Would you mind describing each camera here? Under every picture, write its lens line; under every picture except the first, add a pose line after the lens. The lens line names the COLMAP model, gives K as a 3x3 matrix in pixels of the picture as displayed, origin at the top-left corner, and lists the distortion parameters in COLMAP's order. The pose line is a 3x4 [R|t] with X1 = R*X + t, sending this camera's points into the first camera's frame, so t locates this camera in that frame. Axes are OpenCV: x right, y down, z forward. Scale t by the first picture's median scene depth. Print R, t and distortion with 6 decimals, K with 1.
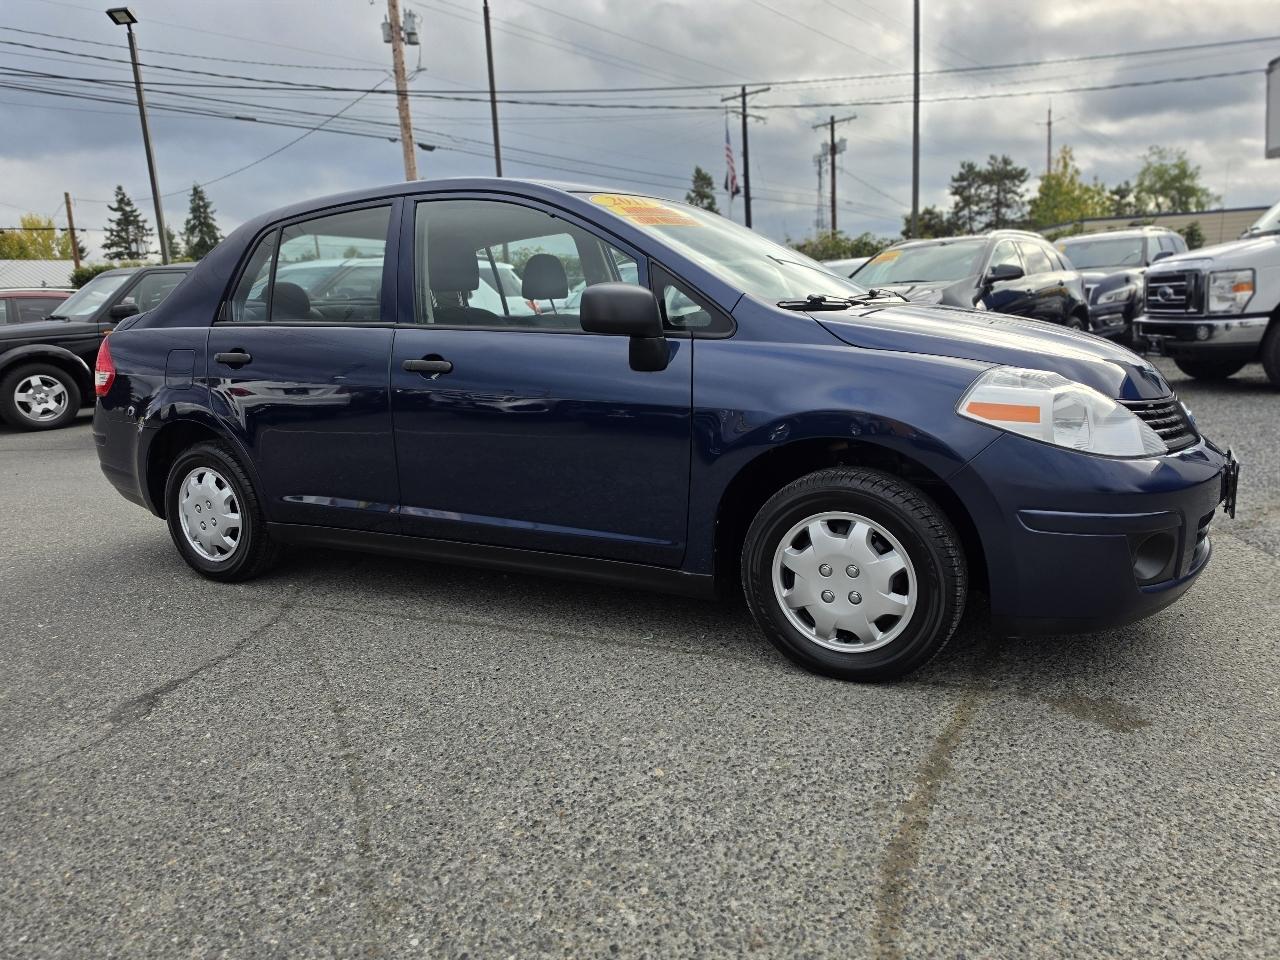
lens RADIAL K [[891.7, 0, 642.9], [0, 891.7, 450.7], [0, 0, 1]] dist [0.039356, -0.047859]
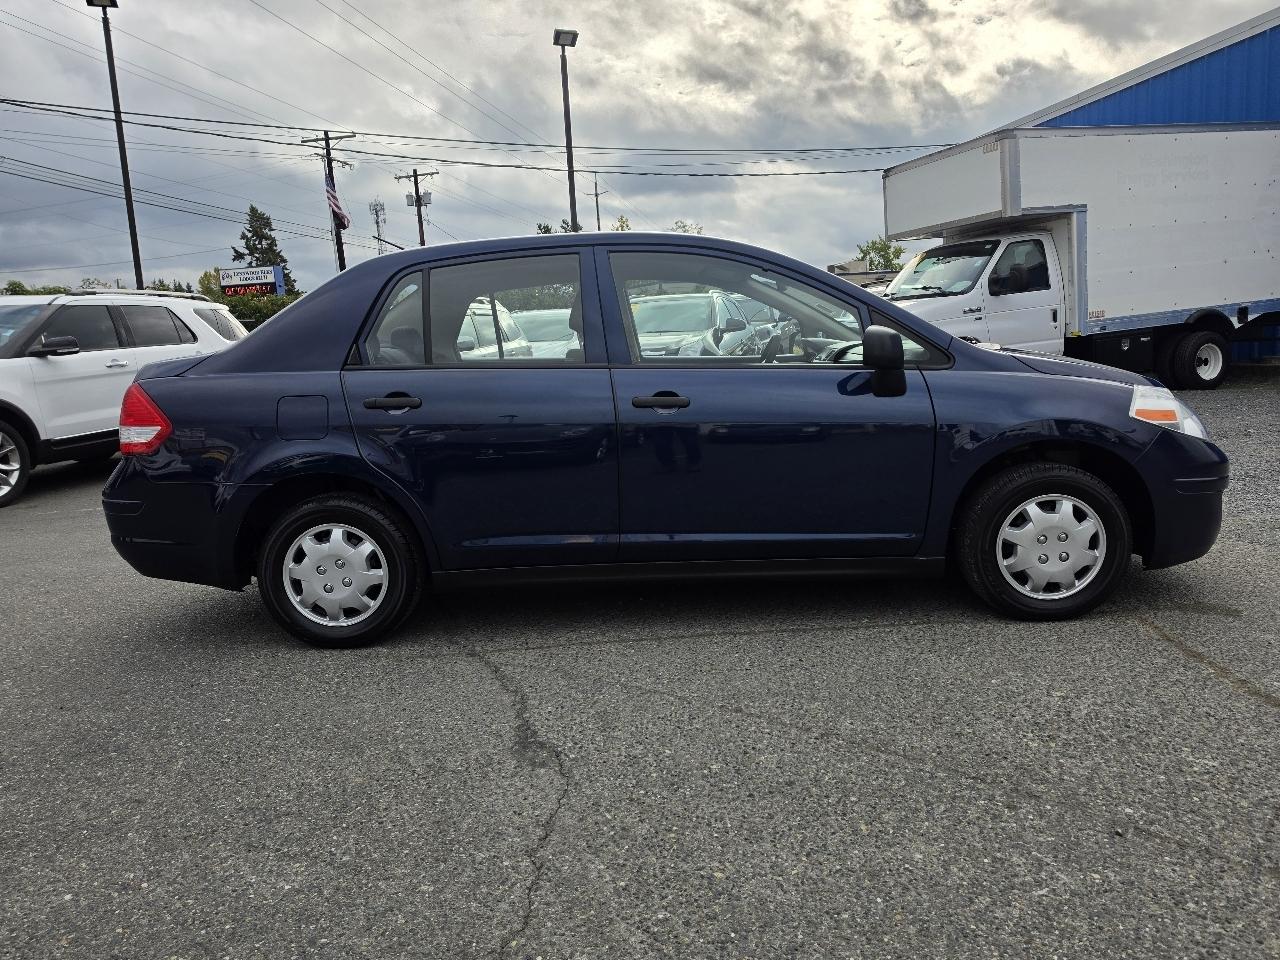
lens RADIAL K [[891.7, 0, 642.6], [0, 891.7, 436.8], [0, 0, 1]] dist [0.039356, -0.047859]
pose [[0.887122, -0.045136, 0.459323, -0.772091], [0.076199, 0.995873, -0.049306, 0.000496], [-0.455202, 0.078740, 0.886900, 0.049176]]
